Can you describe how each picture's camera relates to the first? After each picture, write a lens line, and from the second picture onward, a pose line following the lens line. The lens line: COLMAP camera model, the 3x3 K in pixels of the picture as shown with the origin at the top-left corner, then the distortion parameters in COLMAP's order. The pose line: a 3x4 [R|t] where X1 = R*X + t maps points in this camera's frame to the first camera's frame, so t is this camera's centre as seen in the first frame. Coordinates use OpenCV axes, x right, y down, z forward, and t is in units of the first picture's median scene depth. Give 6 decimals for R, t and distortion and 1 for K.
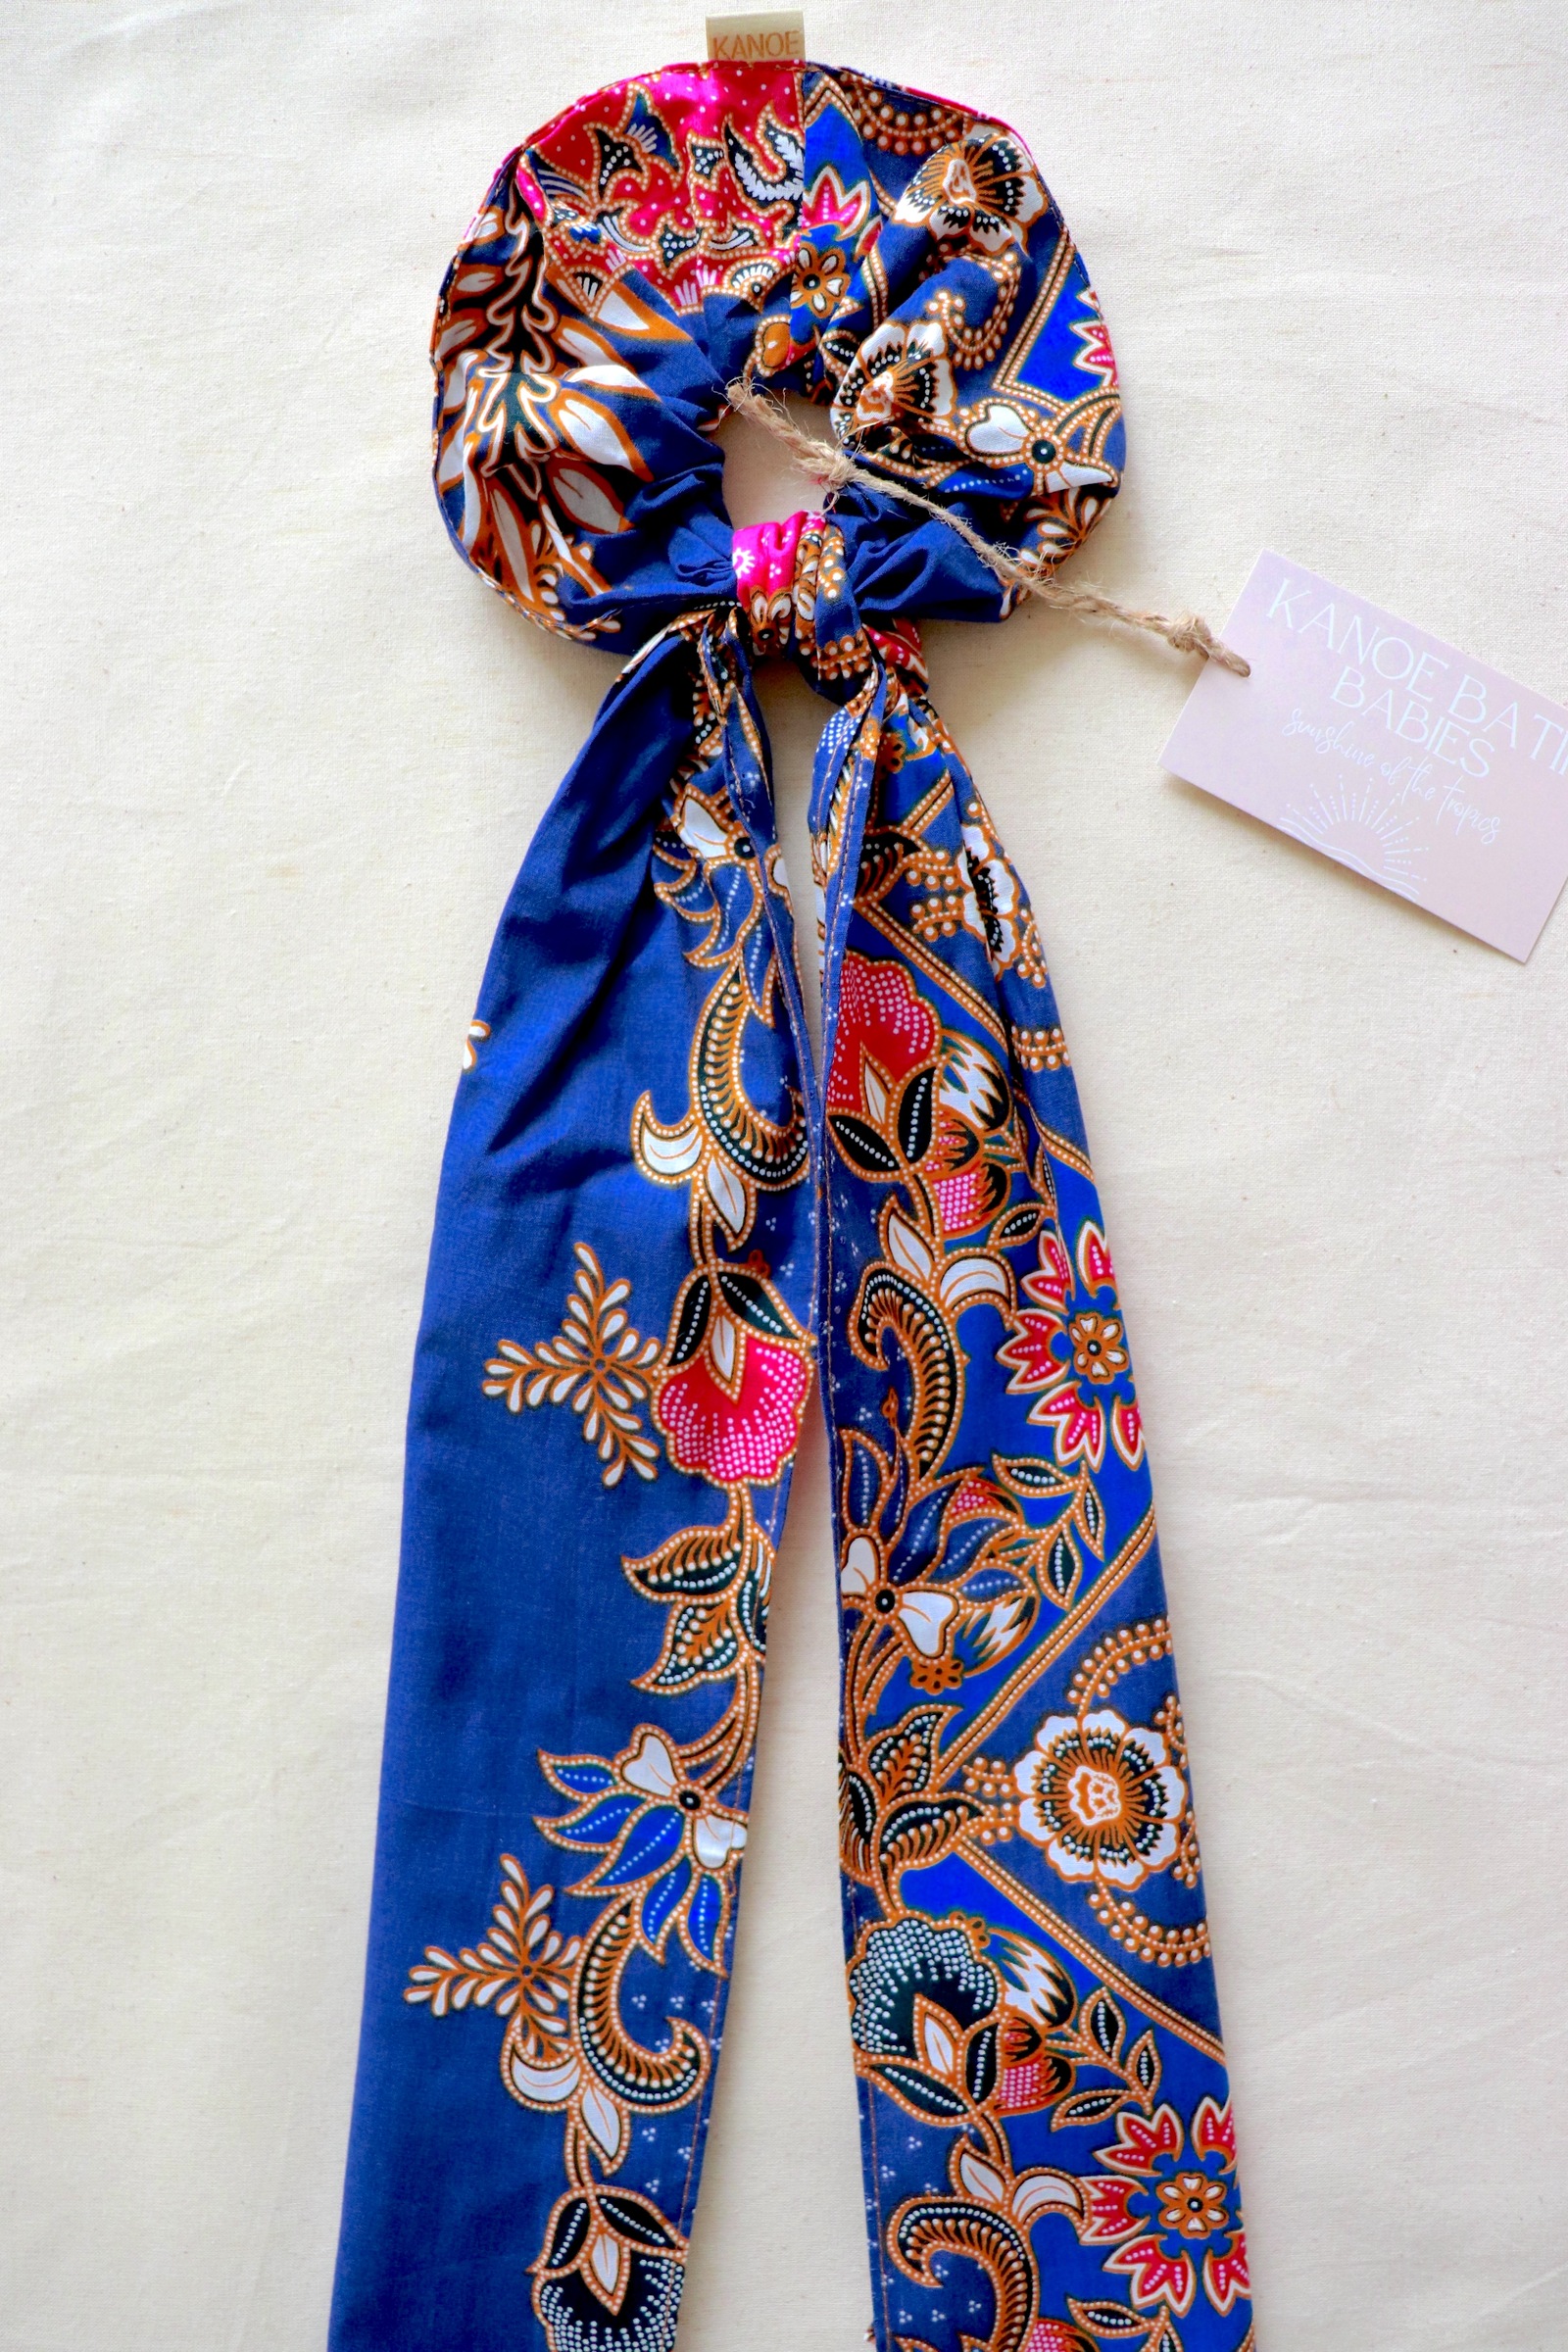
lens RADIAL K [[1976.2, 0, 823.2], [0, 1976.2, 1209.4], [0, 0, 1]] dist [-0.211954, 0.182133]
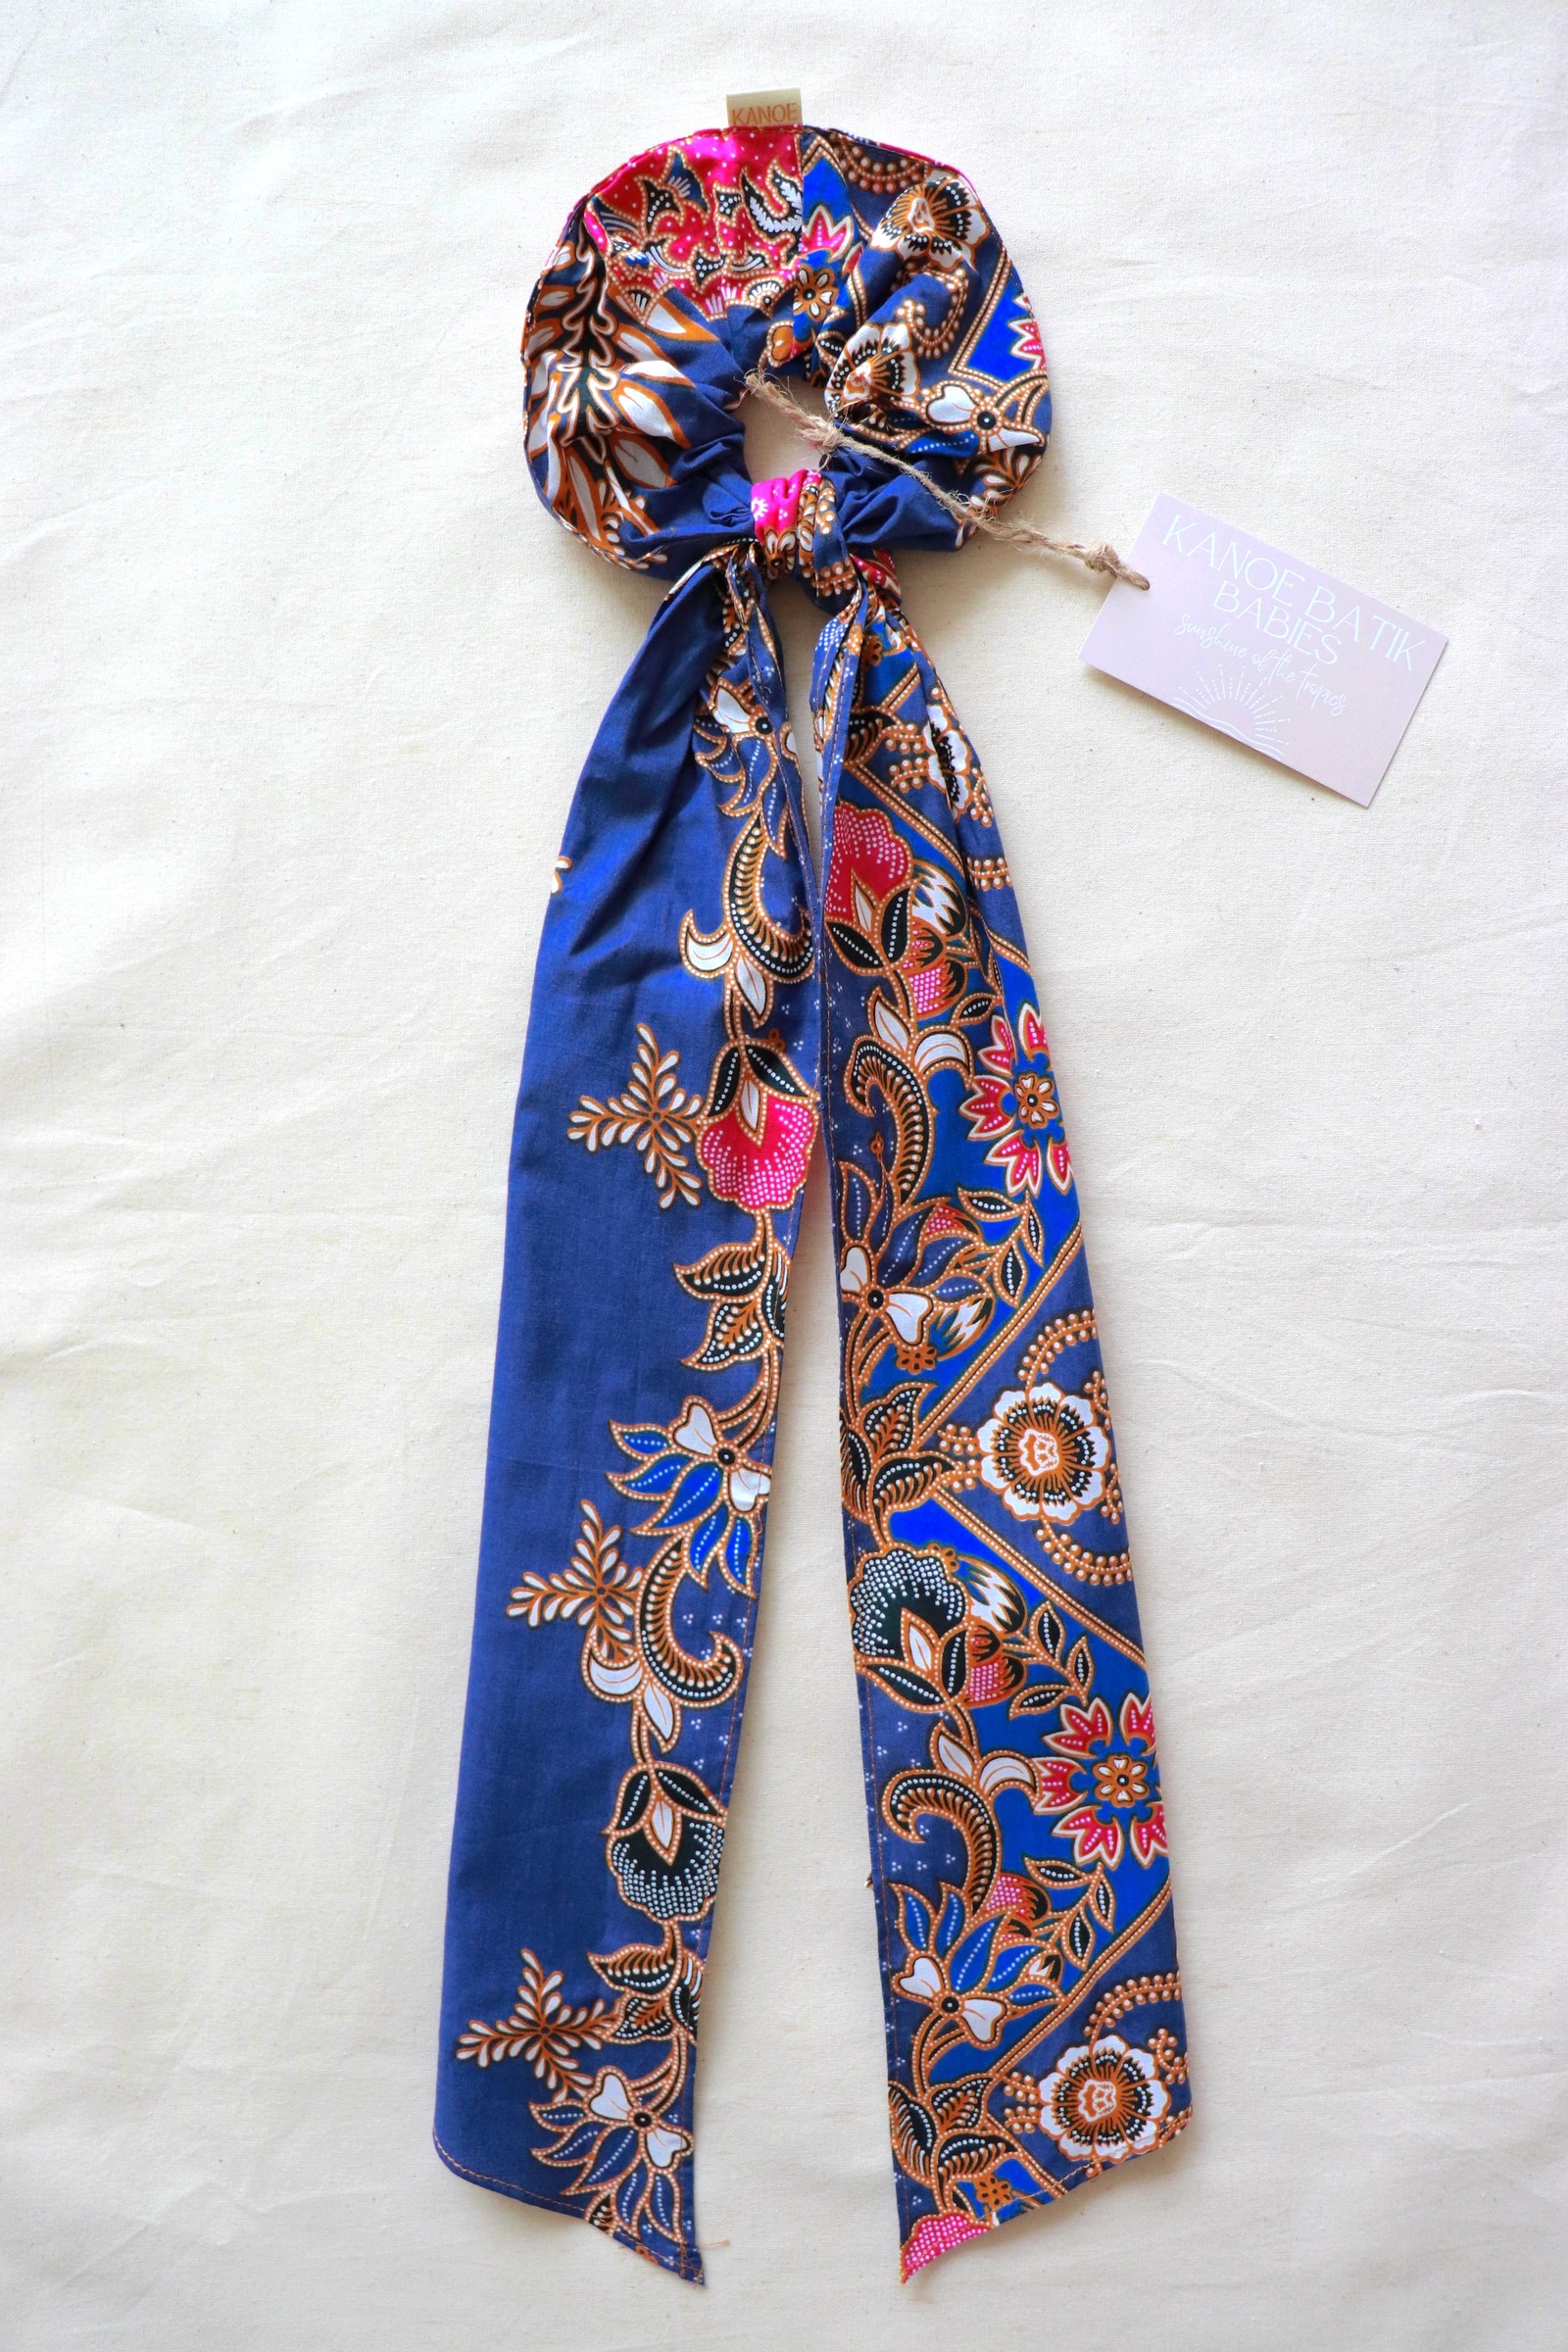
lens RADIAL K [[1976.2, 0, 823.2], [0, 1976.2, 1209.4], [0, 0, 1]] dist [-0.211954, 0.182133]
pose [[0.999686, -0.007892, -0.023791, 0.028873], [0.008329, 0.999798, 0.018316, 0.117199], [0.023641, -0.018509, 0.999549, -0.315664]]
